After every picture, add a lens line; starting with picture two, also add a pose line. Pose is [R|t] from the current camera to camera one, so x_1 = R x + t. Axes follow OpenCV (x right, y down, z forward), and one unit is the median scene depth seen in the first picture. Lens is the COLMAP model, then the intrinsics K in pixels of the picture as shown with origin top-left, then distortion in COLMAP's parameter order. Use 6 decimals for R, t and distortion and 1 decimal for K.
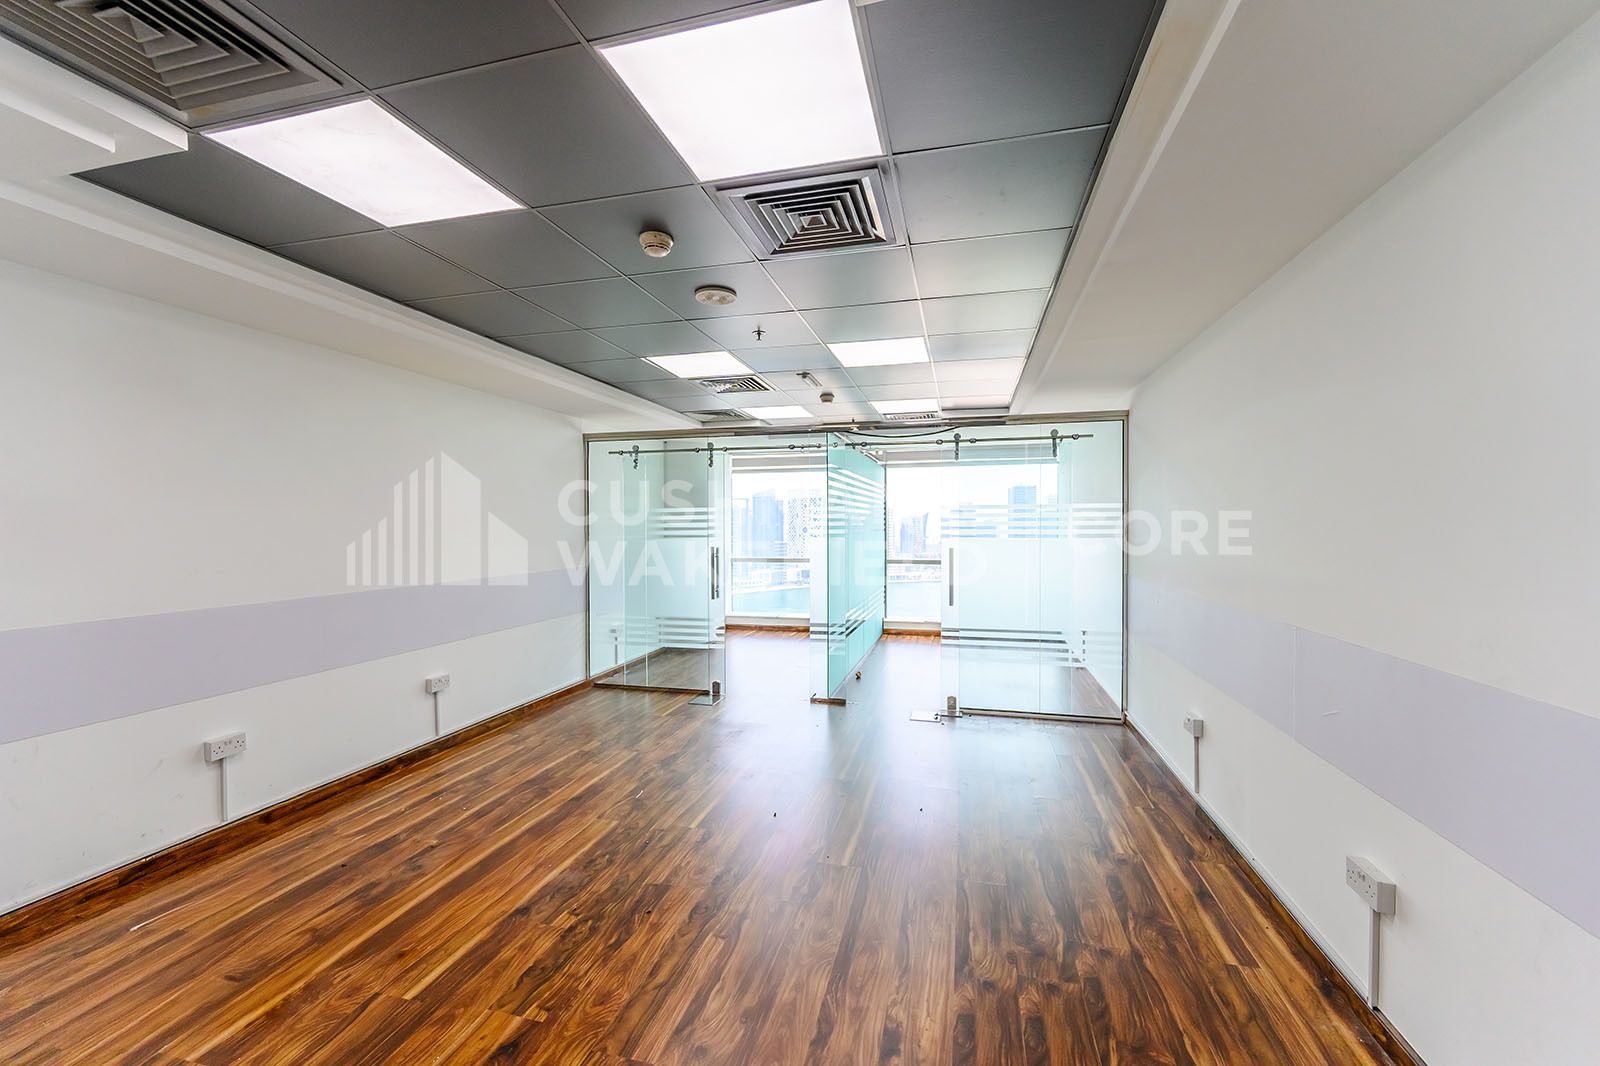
lens RADIAL K [[631.3, 0, 801.2], [0, 631.3, 525.1], [0, 0, 1]] dist [0.003502, 0.000174]
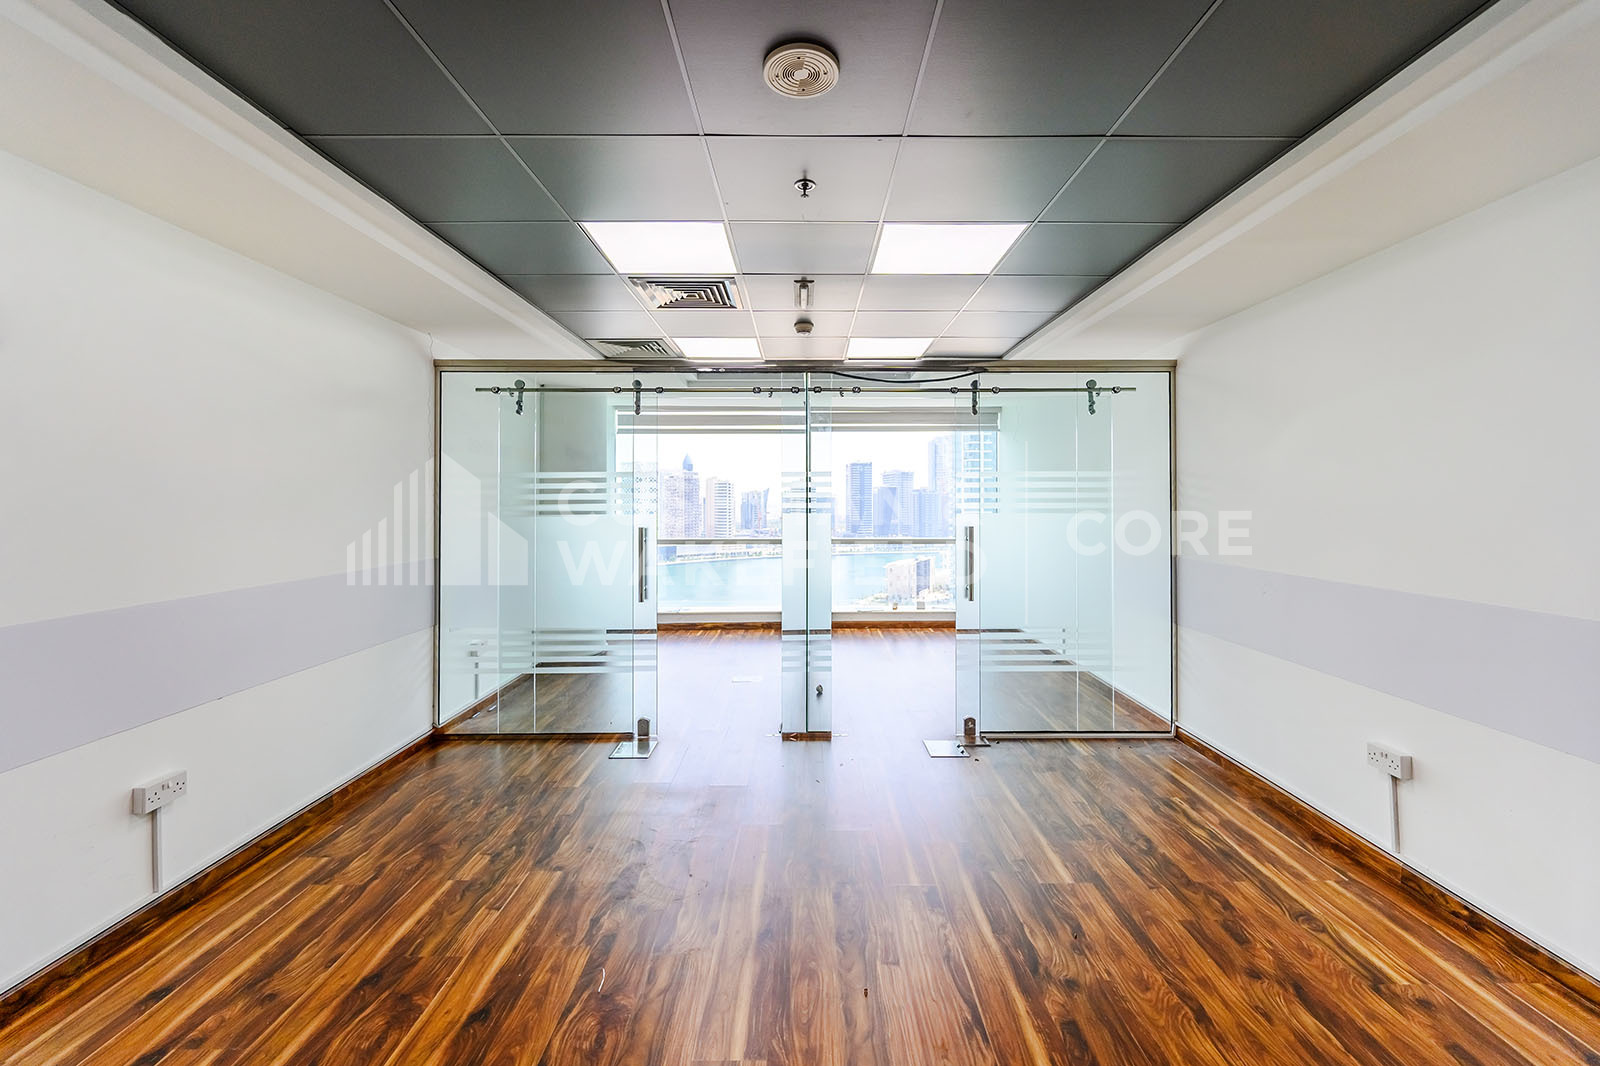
lens RADIAL K [[645.7, 0, 805.0], [0, 645.7, 487.6], [0, 0, 1]] dist [0.000034, 0.000083]
pose [[0.966235, 0.006469, 0.257580, -0.169772], [-0.001271, 0.999792, -0.020340, 0.004867], [-0.257658, 0.019326, 0.966043, 0.292534]]
